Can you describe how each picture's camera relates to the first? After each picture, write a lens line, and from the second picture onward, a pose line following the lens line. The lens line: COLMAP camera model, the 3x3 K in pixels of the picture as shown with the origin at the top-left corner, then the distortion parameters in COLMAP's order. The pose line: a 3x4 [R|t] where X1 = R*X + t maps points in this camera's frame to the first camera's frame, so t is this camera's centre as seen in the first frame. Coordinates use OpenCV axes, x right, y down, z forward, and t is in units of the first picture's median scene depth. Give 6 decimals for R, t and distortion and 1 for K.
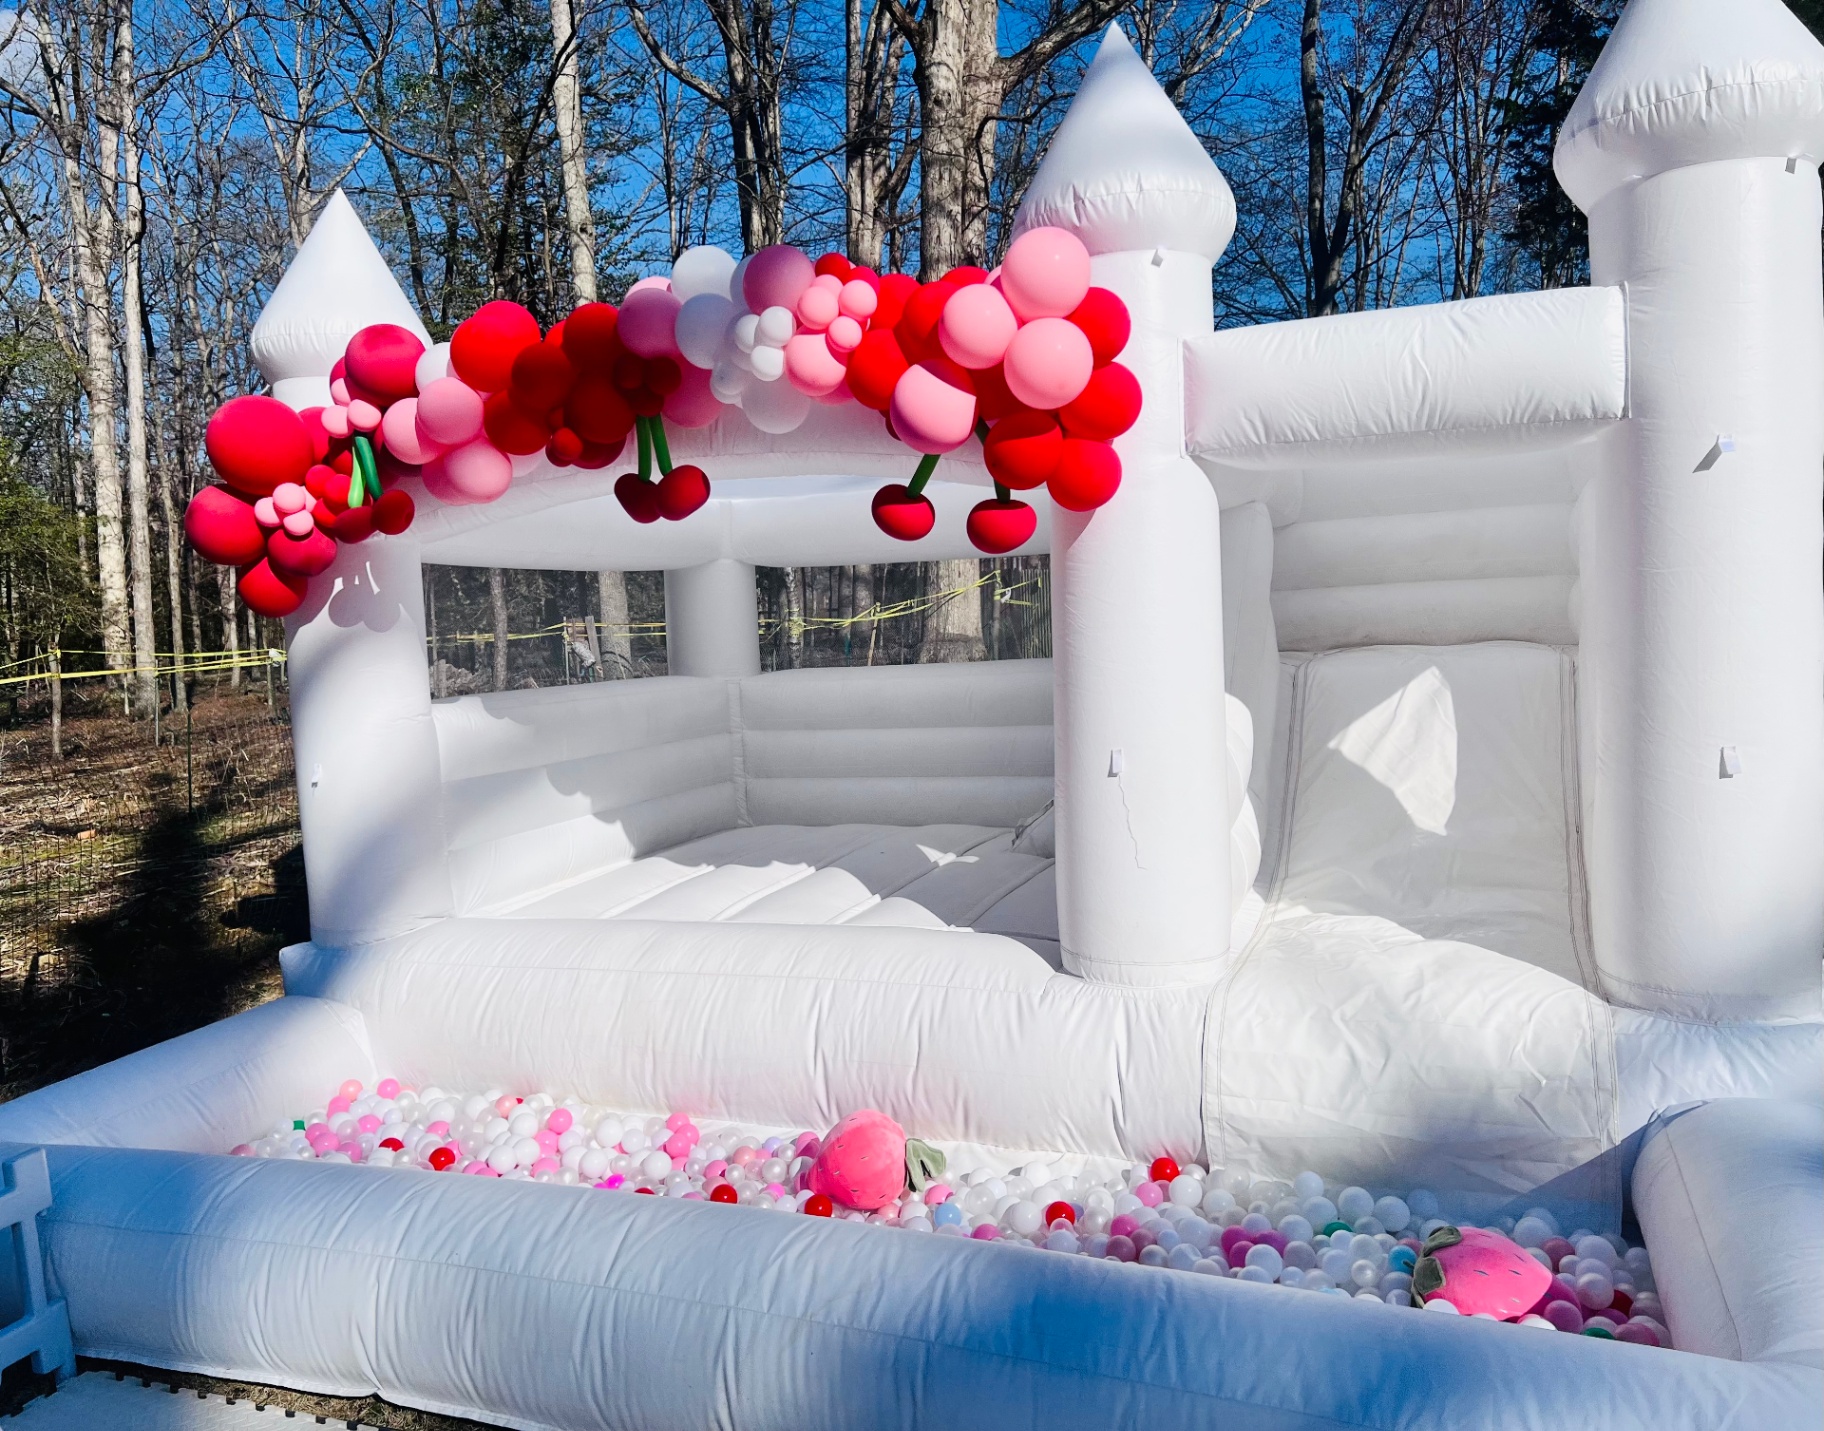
lens RADIAL K [[1319.7, 0, 912.0], [0, 1319.7, 715.5], [0, 0, 1]] dist [0.108050, -0.144062]
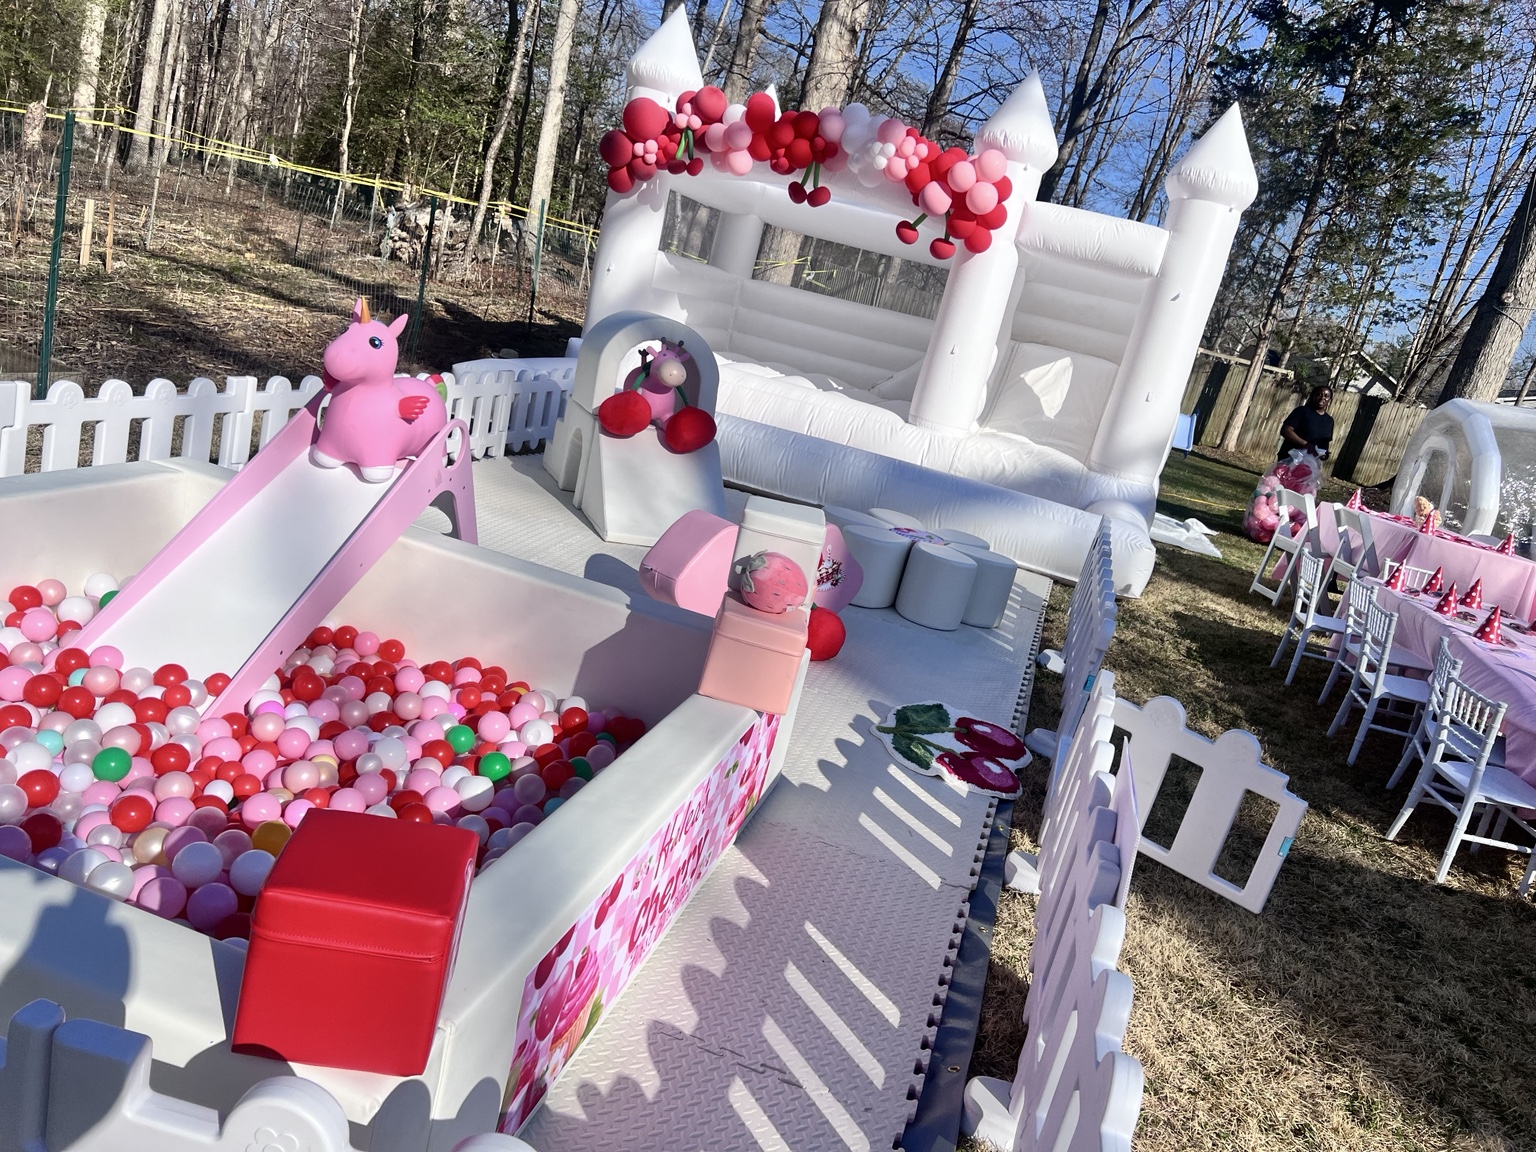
lens RADIAL K [[1140.3, 0, 768.0], [0, 1140.3, 576.0], [0, 0, 1]] dist [0.091180, -0.153691]
pose [[0.954208, 0.247165, 0.168515, -0.467264], [-0.272262, 0.950944, 0.146897, 0.224826], [-0.123941, -0.186050, 0.974692, -1.262702]]
